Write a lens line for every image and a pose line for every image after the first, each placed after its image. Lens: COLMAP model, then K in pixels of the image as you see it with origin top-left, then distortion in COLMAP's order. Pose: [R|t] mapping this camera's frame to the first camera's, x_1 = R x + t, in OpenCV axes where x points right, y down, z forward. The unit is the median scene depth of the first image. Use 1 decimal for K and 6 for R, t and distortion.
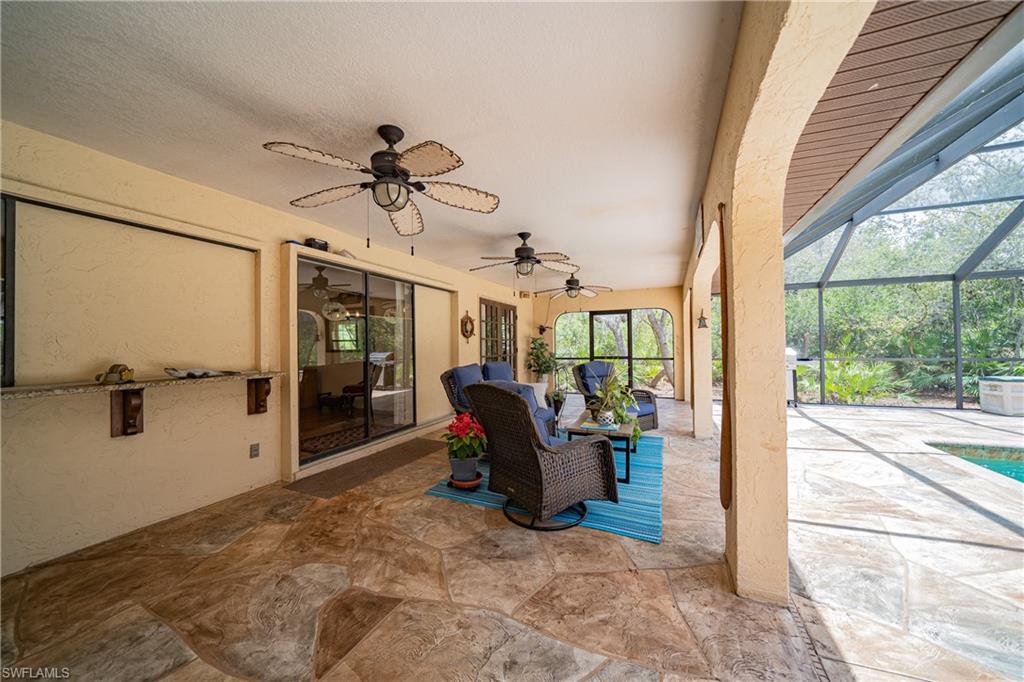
lens RADIAL K [[356.9, 0, 516.9], [0, 356.9, 340.4], [0, 0, 1]] dist [-0.021355, 0.002070]
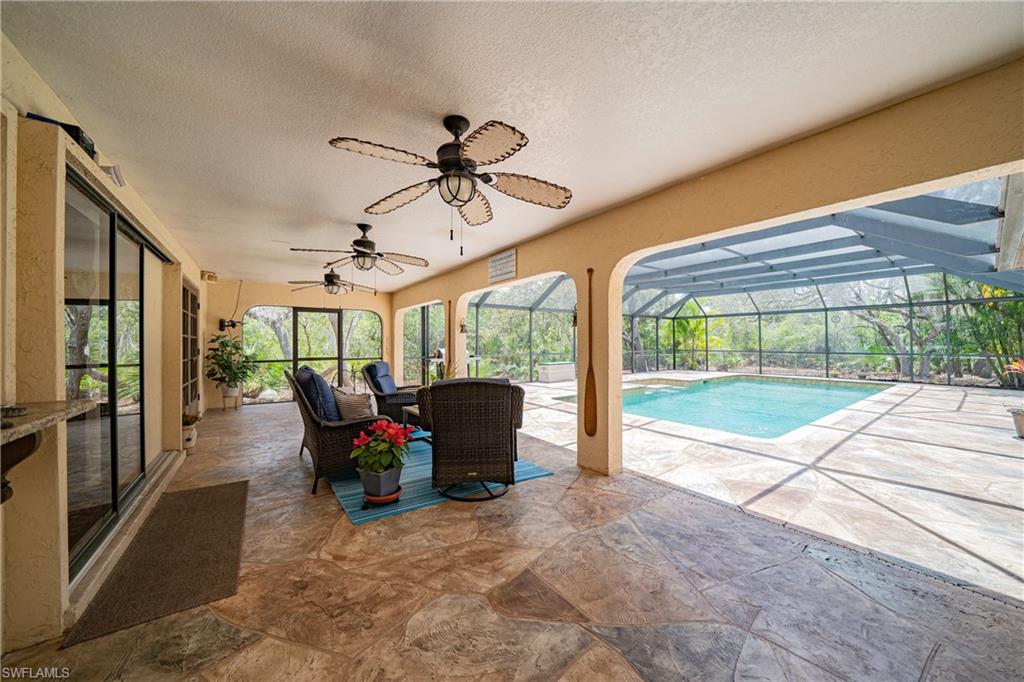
lens RADIAL K [[356.9, 0, 507.9], [0, 356.9, 343.0], [0, 0, 1]] dist [-0.021355, 0.002070]
pose [[0.516475, 0.010256, 0.856241, -1.001356], [-0.015491, 0.999877, -0.002632, 0.006012], [-0.856162, -0.011905, 0.516570, 0.350441]]
